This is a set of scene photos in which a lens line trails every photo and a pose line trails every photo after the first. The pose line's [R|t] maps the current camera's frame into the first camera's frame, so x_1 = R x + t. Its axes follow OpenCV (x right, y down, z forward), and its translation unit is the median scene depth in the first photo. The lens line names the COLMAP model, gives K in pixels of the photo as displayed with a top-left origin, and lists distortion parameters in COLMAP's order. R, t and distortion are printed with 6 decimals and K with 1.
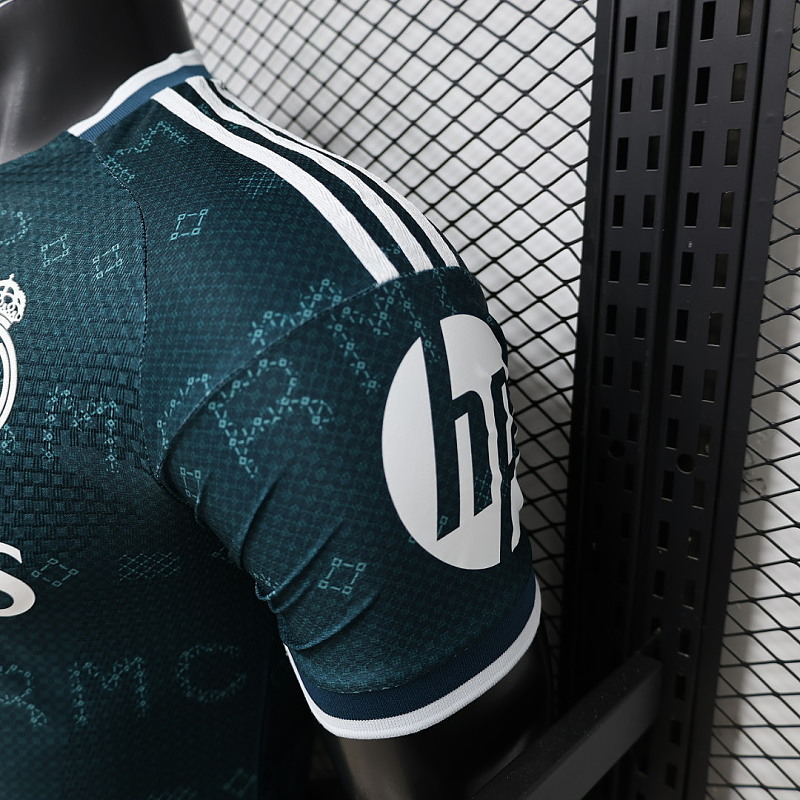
lens RADIAL K [[838.3, 0, 387.5], [0, 838.3, 400.1], [0, 0, 1]] dist [-0.007050, 0.023581]
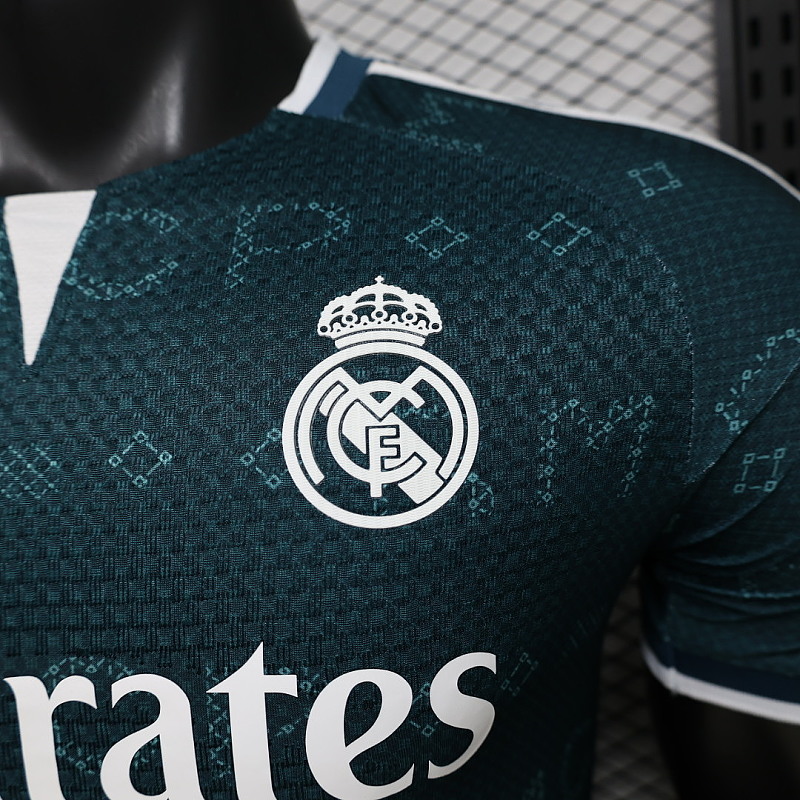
lens RADIAL K [[838.3, 0, 387.5], [0, 838.3, 400.1], [0, 0, 1]] dist [-0.007050, 0.023581]
pose [[0.807276, -0.163854, 0.566972, -0.881332], [0.236421, 0.970019, -0.056292, -0.007906], [-0.540750, 0.179487, 0.821811, 0.445332]]
